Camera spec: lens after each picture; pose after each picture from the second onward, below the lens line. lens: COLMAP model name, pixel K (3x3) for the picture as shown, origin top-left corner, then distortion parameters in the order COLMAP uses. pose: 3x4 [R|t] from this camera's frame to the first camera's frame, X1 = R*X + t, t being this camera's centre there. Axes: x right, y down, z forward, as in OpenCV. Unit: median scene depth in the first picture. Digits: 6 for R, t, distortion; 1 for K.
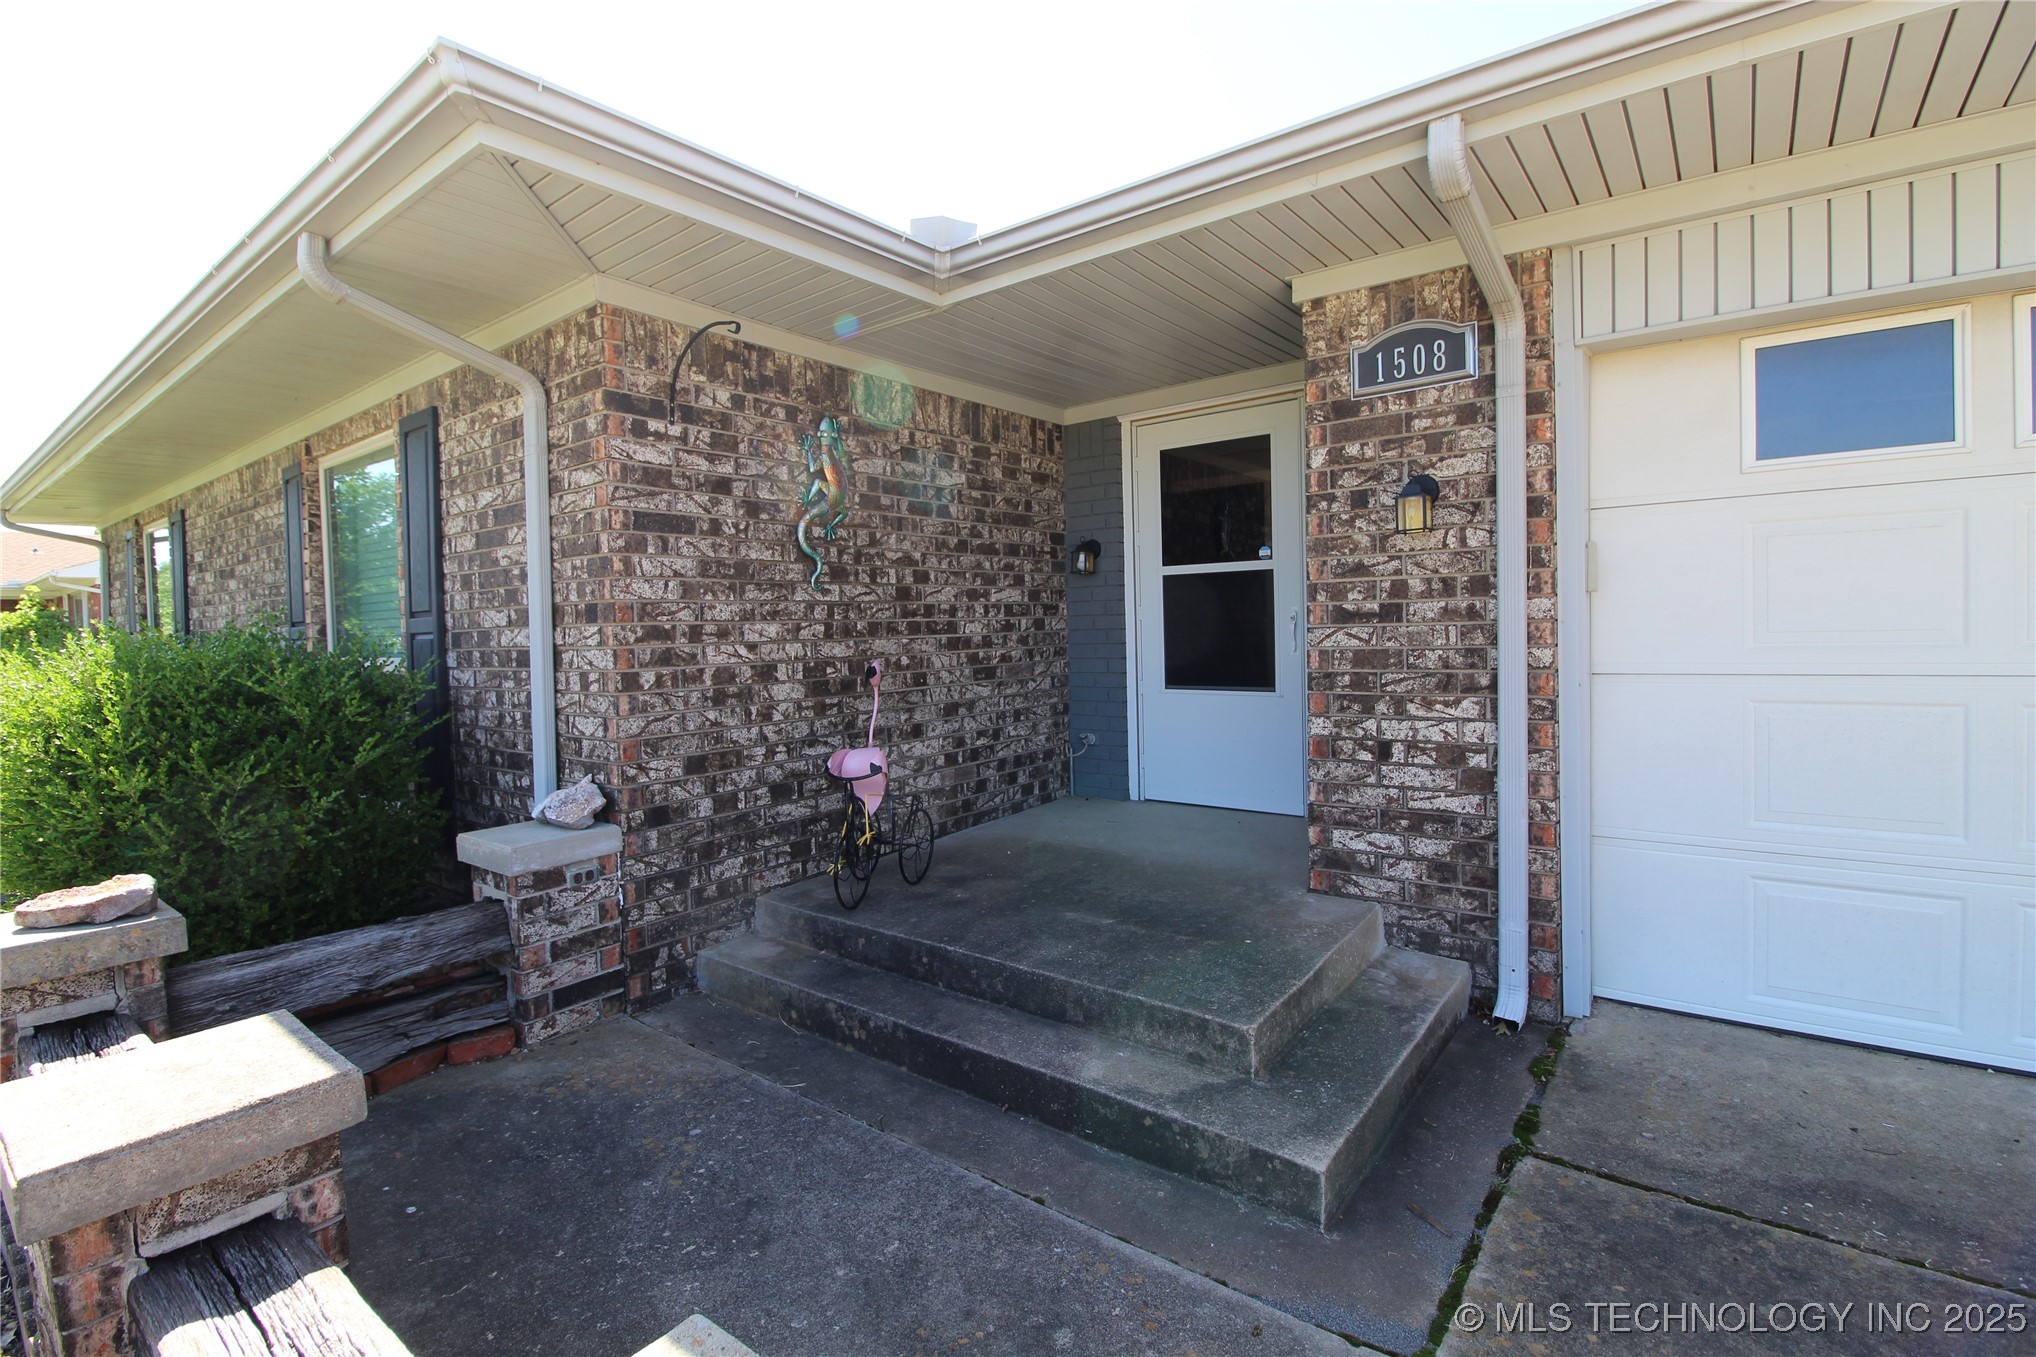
lens RADIAL K [[942.0, 0, 1014.7], [0, 942.0, 649.1], [0, 0, 1]] dist [0.000335, -0.011598]
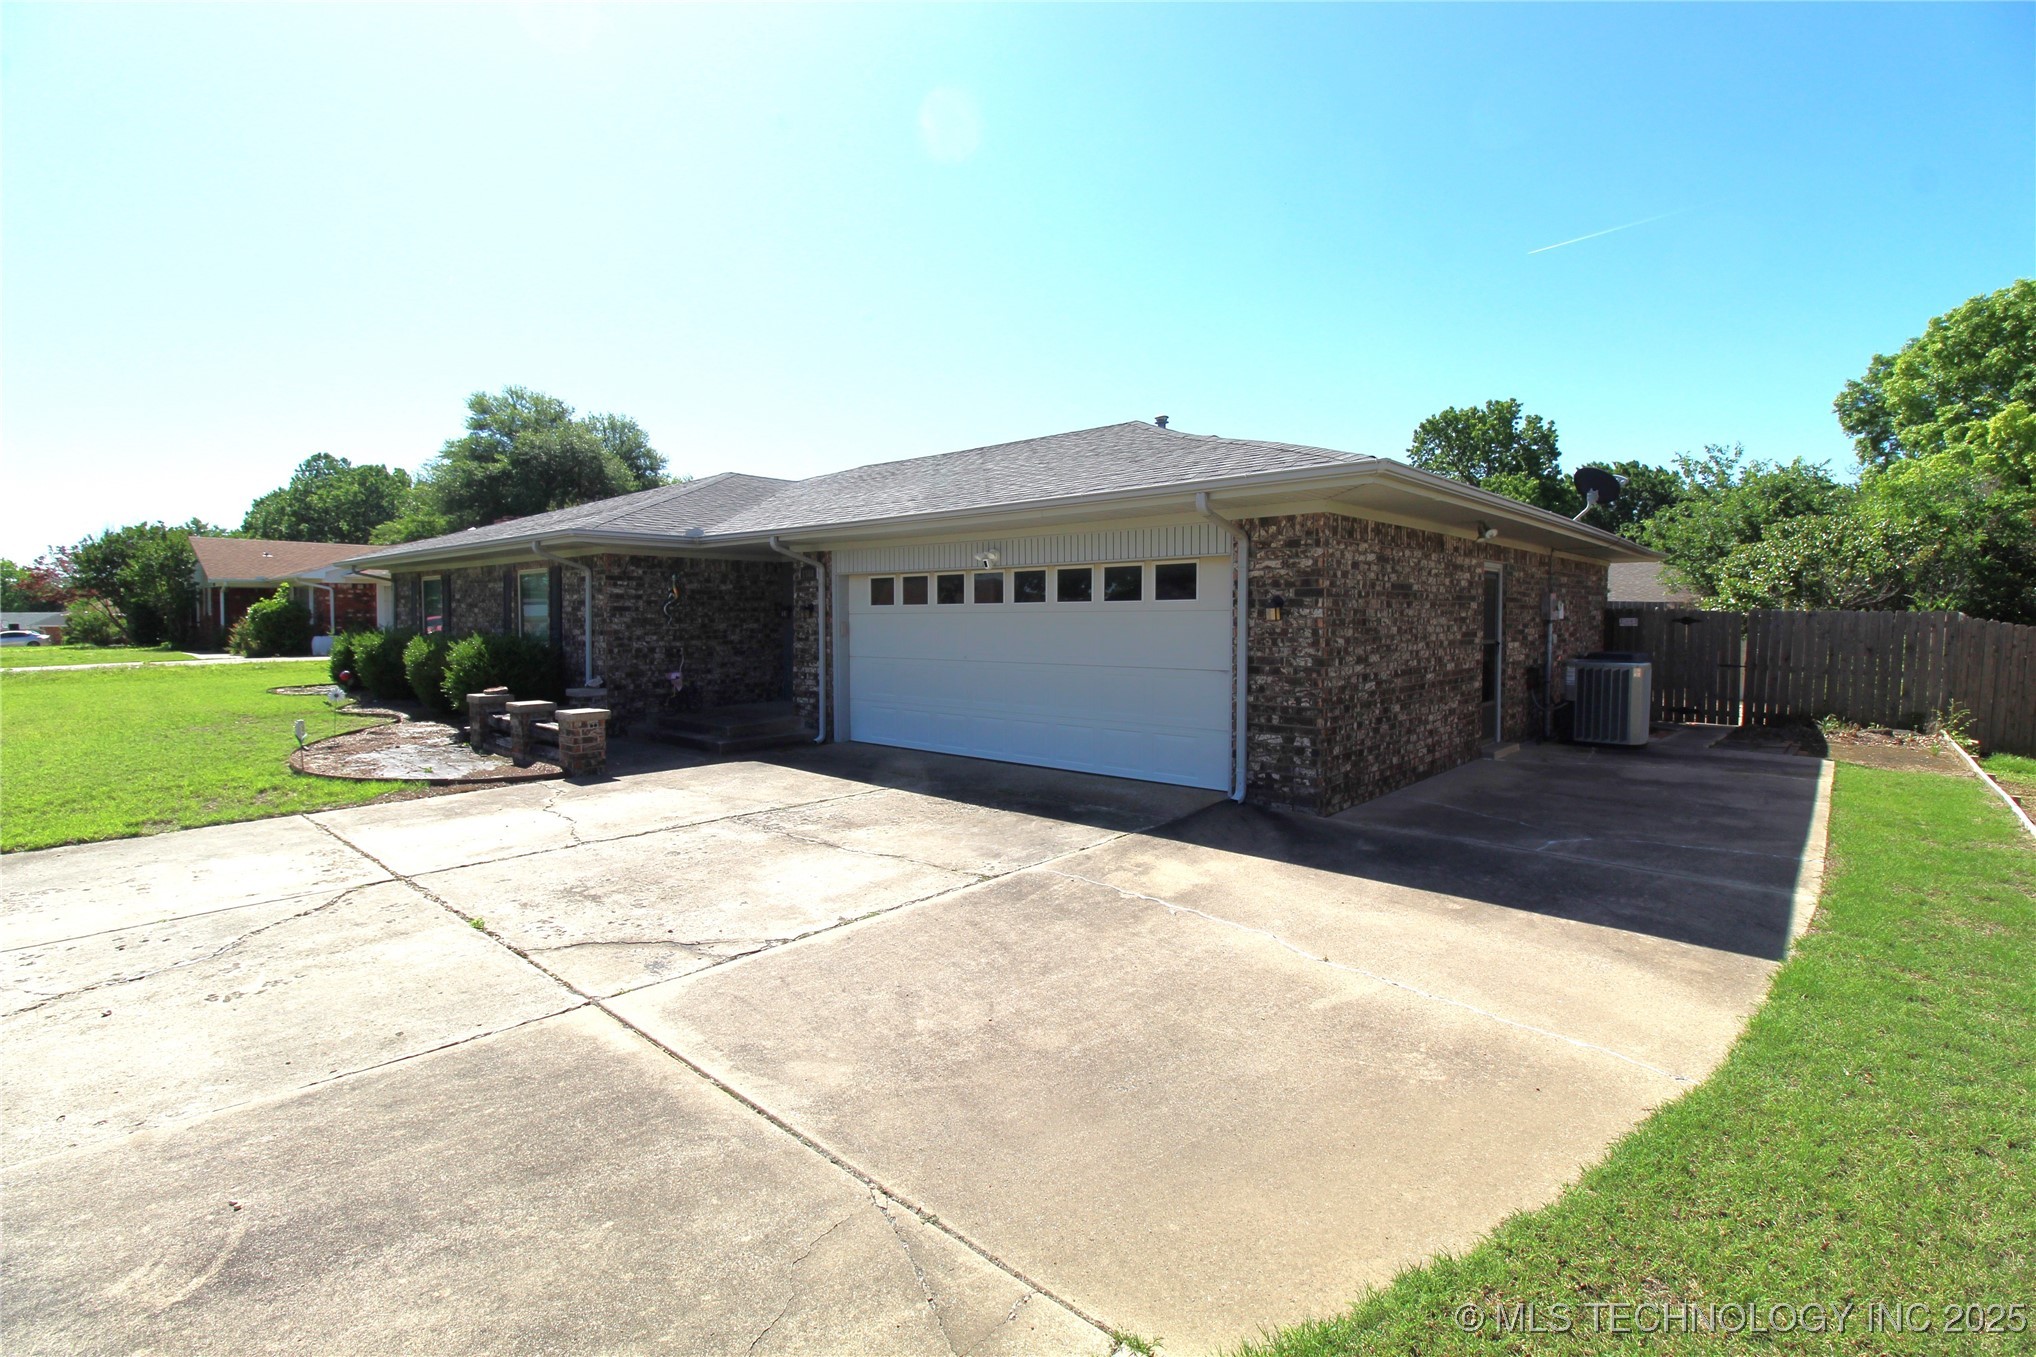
lens RADIAL K [[942.0, 0, 1014.7], [0, 942.0, 649.1], [0, 0, 1]] dist [0.000335, -0.011598]
pose [[0.997301, 0.029768, -0.067116, 1.360206], [-0.029014, 0.999505, 0.012169, -0.062084], [0.067445, -0.010189, 0.997671, -2.476783]]
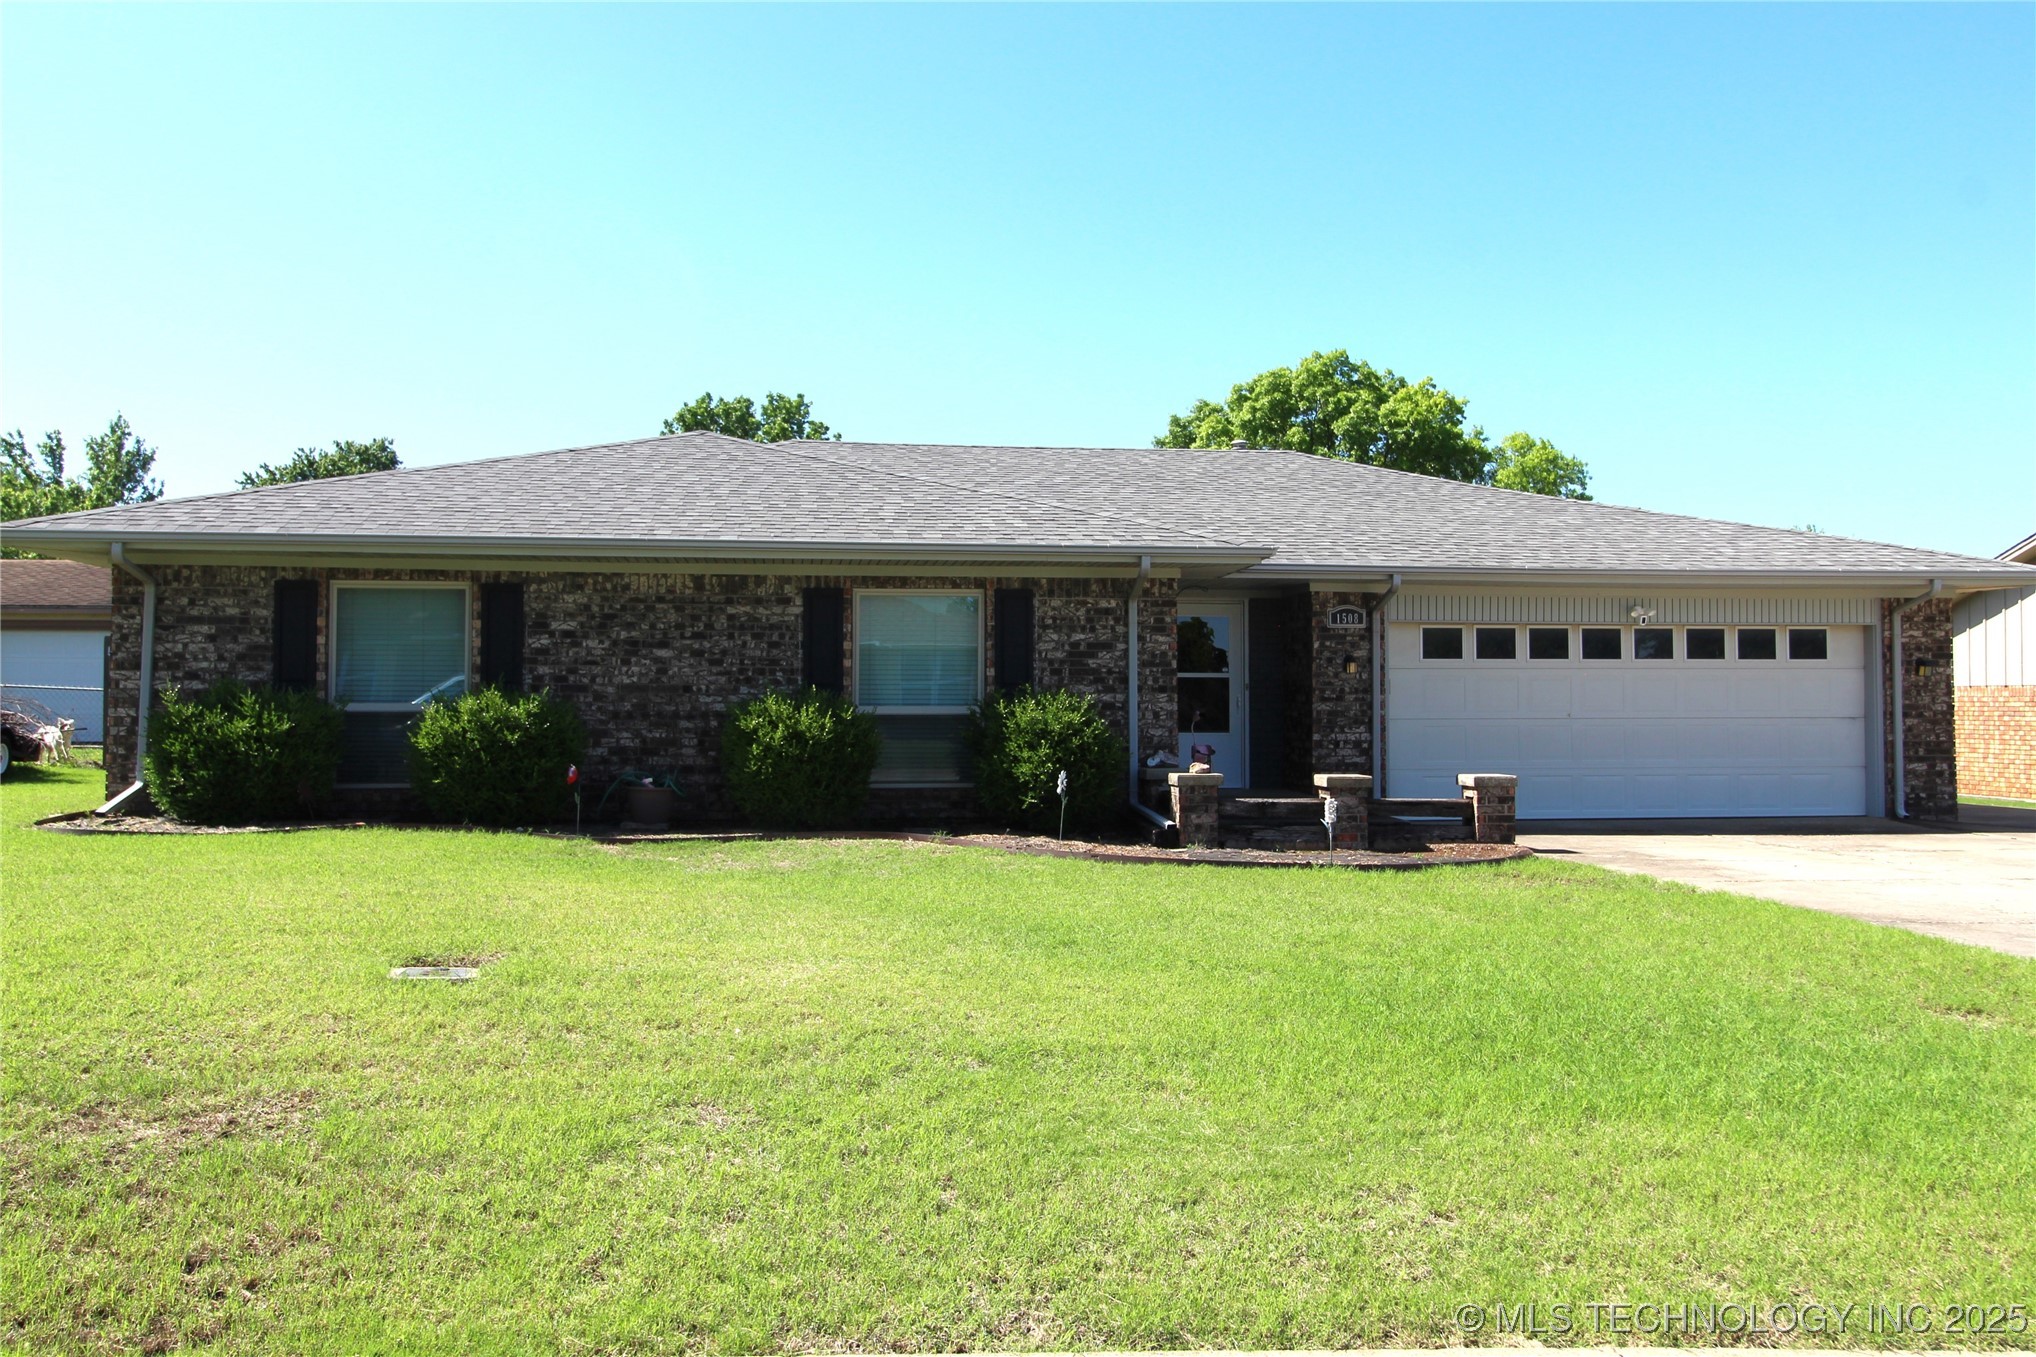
lens RADIAL K [[1625.6, 0, 1019.7], [0, 1625.6, 631.7], [0, 0, 1]] dist [0.009287, 0.004577]
pose [[0.703819, 0.059503, 0.707883, -3.730844], [-0.003627, 0.996774, -0.080180, 0.157578], [-0.710370, 0.053865, 0.701764, -1.806659]]
